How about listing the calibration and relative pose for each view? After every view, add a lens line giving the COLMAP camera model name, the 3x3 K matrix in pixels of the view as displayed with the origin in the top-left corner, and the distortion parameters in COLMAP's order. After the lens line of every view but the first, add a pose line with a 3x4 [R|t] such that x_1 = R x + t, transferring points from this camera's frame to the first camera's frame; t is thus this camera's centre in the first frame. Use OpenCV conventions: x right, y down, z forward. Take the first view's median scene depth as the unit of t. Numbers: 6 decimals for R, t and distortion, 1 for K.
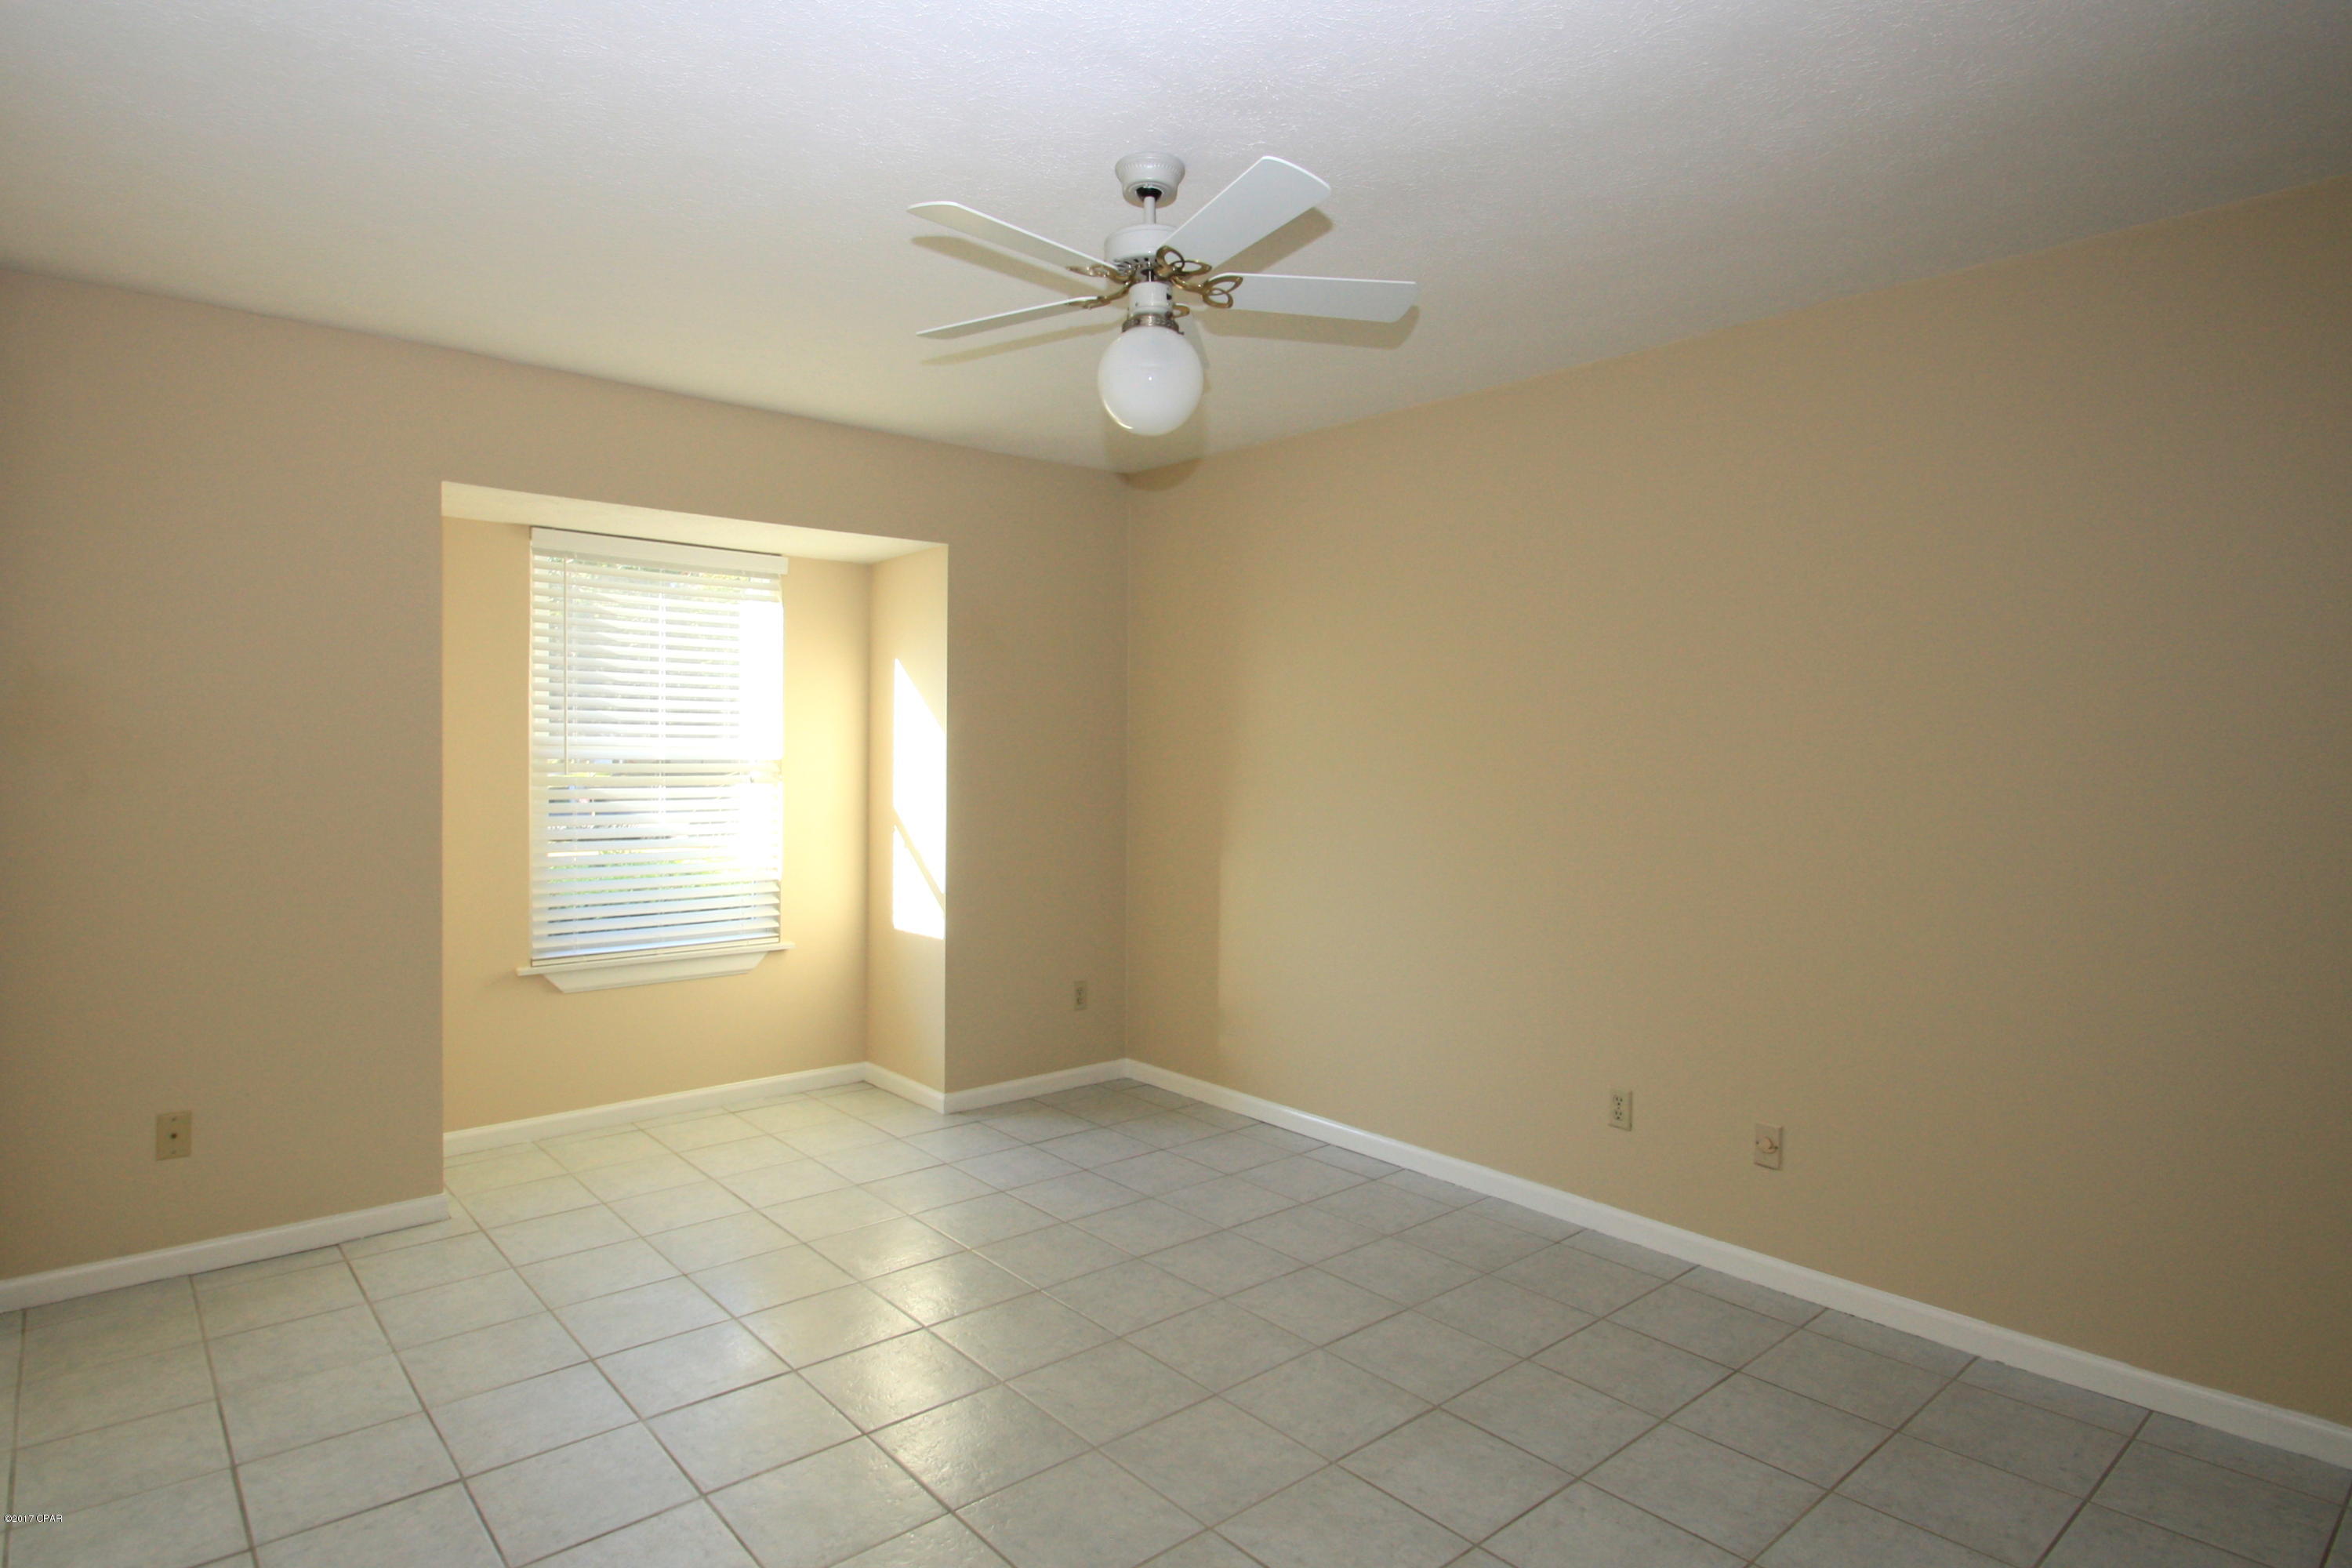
lens RADIAL K [[1266.4, 0, 1180.7], [0, 1266.4, 780.8], [0, 0, 1]] dist [0.005751, -0.000019]
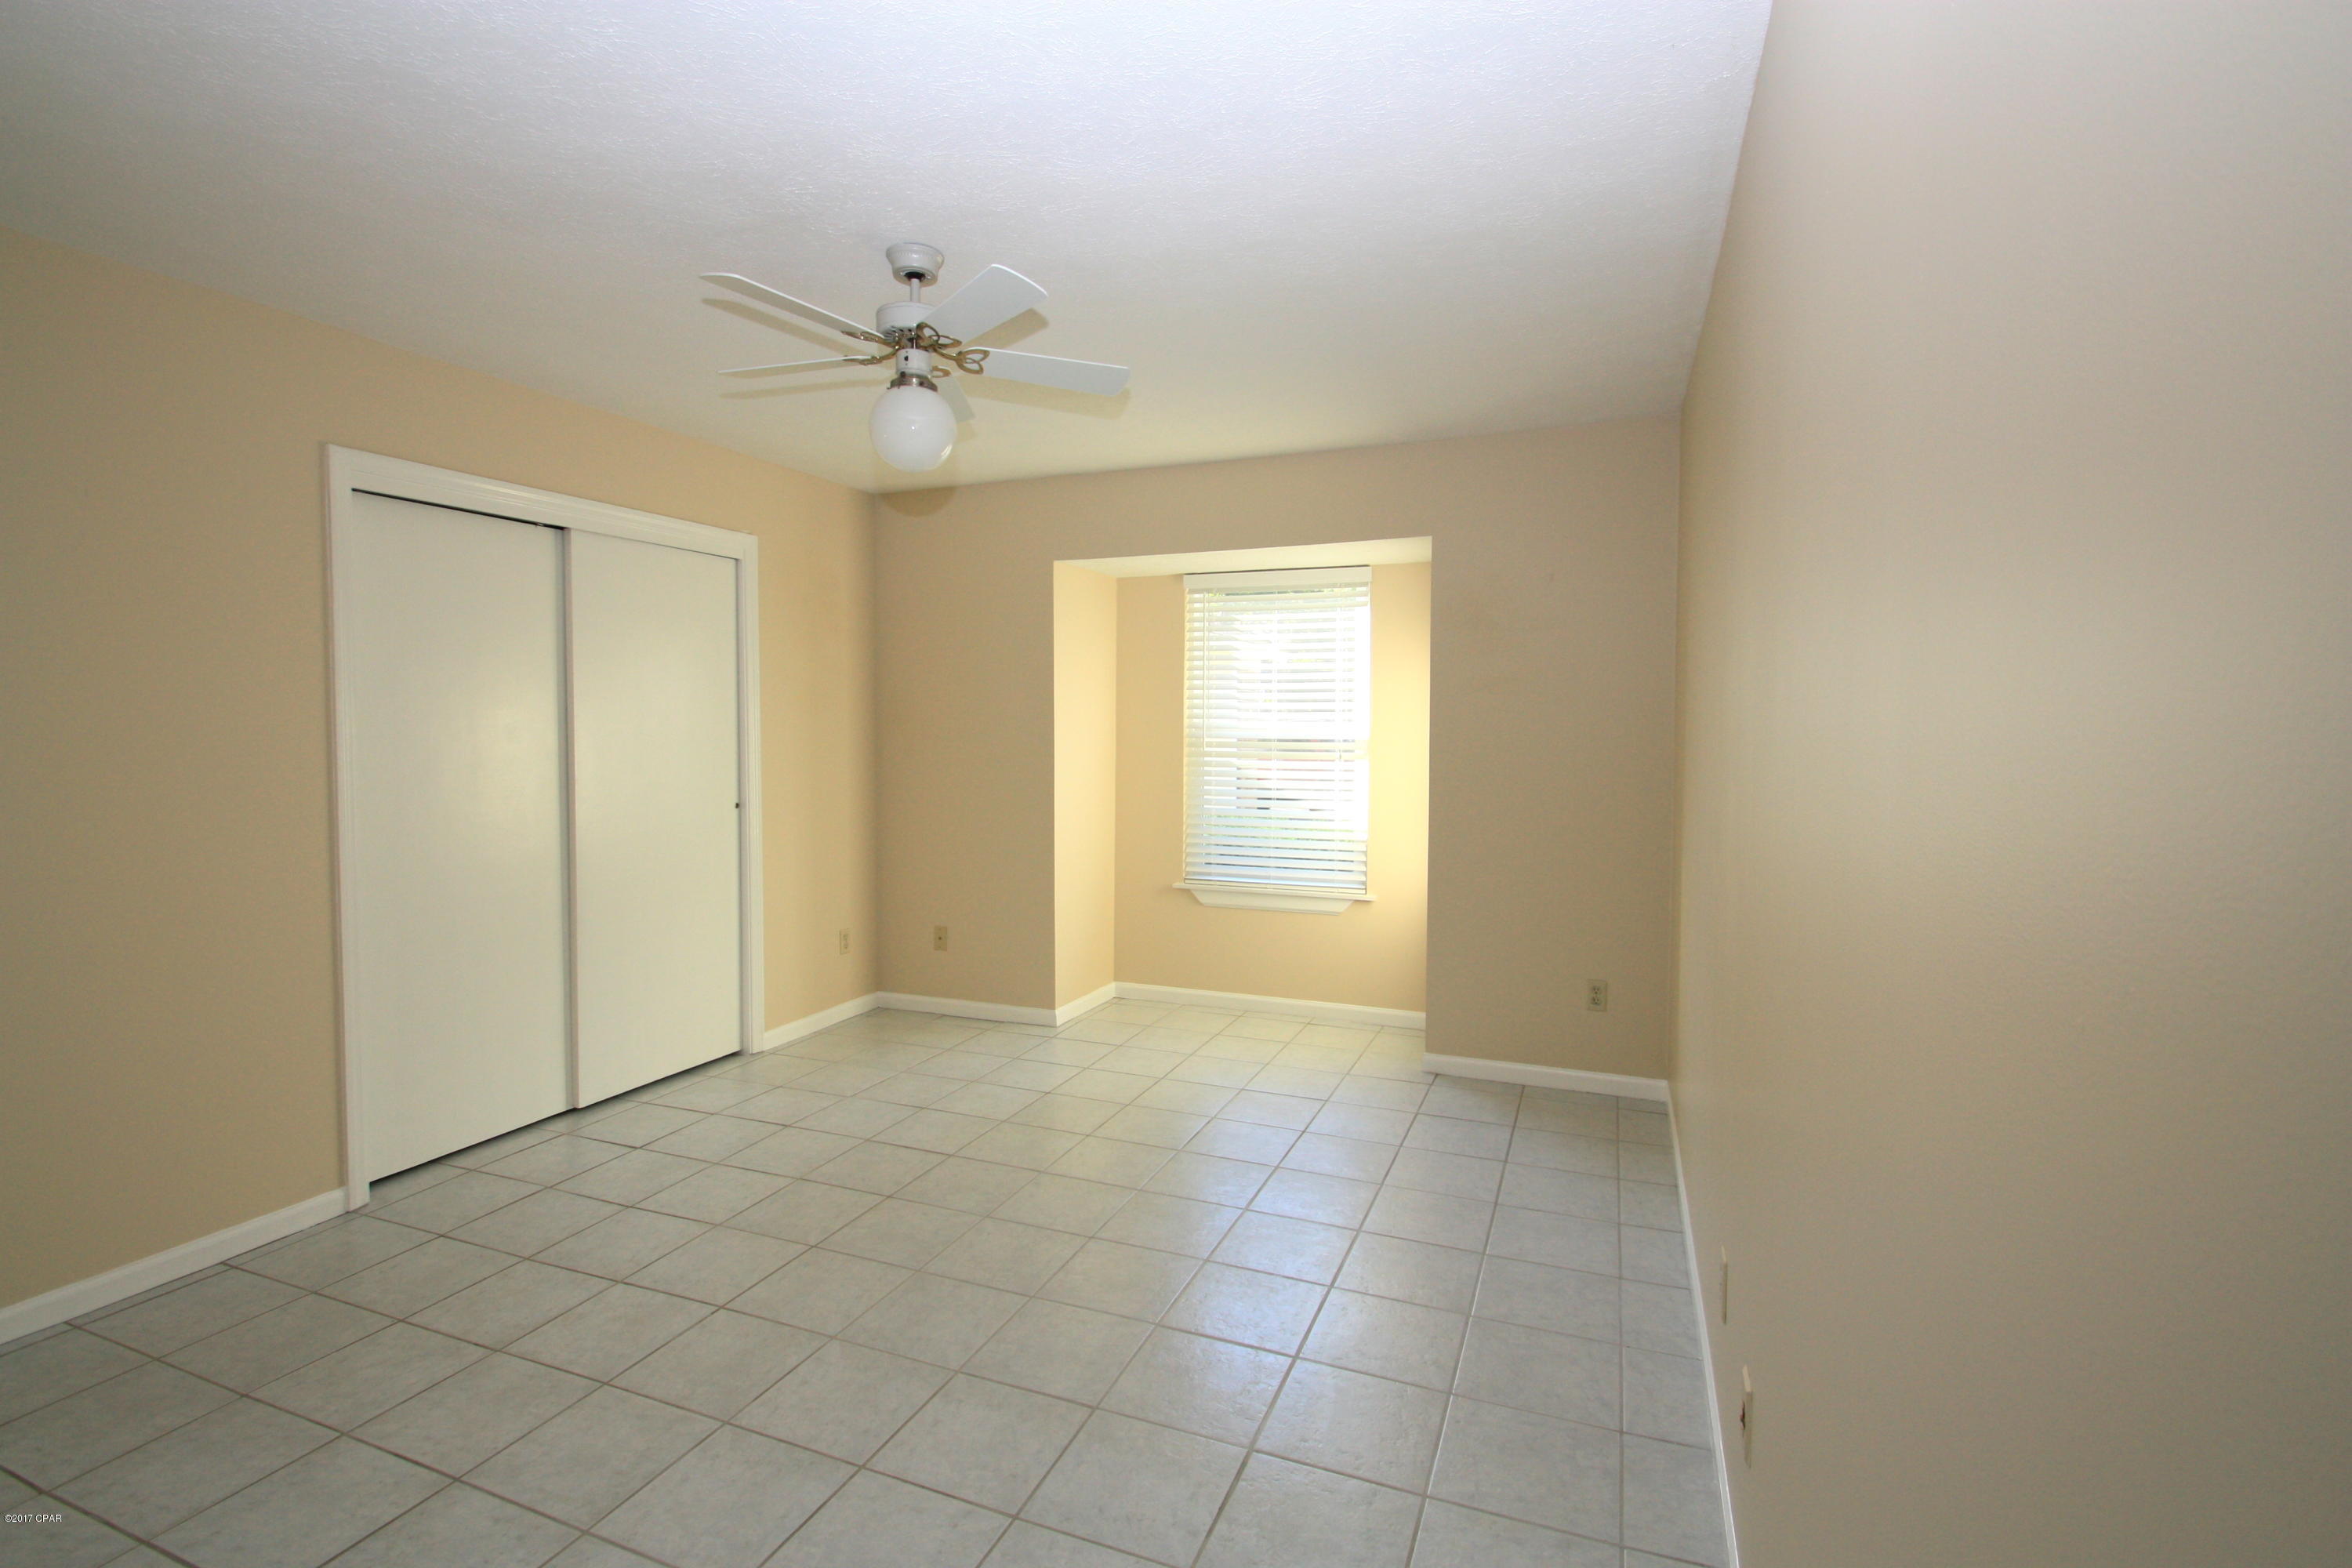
lens RADIAL K [[1125.4, 0, 1169.0], [0, 1125.4, 778.2], [0, 0, 1]] dist [0.001405, -0.007989]
pose [[0.439563, 0.032909, -0.897609, 0.578299], [-0.022474, 0.999419, 0.025636, -0.003736], [0.897931, 0.008904, 0.440047, 0.397781]]
